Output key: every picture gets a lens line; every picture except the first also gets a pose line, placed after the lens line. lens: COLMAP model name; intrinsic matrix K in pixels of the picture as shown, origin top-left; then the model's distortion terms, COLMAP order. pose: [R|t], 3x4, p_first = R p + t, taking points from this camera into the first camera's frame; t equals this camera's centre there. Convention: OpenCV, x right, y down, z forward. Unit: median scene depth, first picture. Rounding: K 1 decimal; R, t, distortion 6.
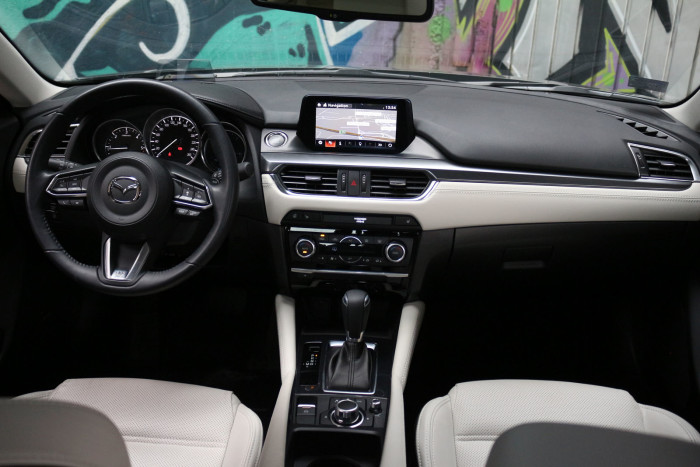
lens RADIAL K [[701.5, 0, 350.0], [0, 701.5, 233.5], [0, 0, 1]] dist [-0.077487, 0.003881]
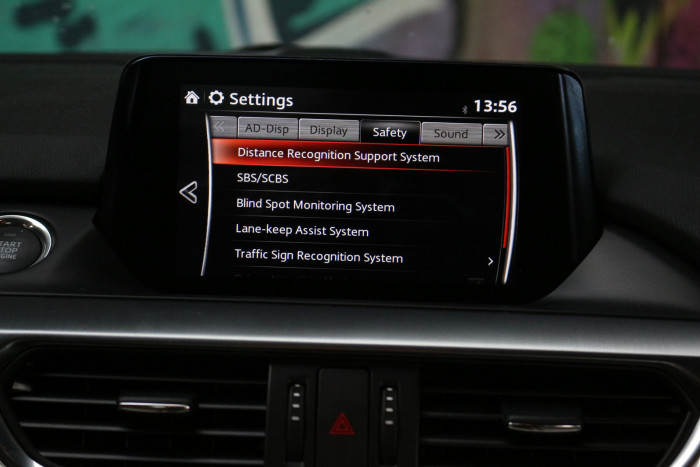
lens RADIAL K [[1660.0, 0, 350.0], [0, 1660.0, 233.5], [0, 0, 1]] dist [-0.020958, -0.045962]
pose [[0.999778, -0.003093, 0.020844, -0.002590], [0.007632, 0.975165, -0.221347, -0.015215], [-0.019642, 0.221457, 0.974972, 0.462831]]
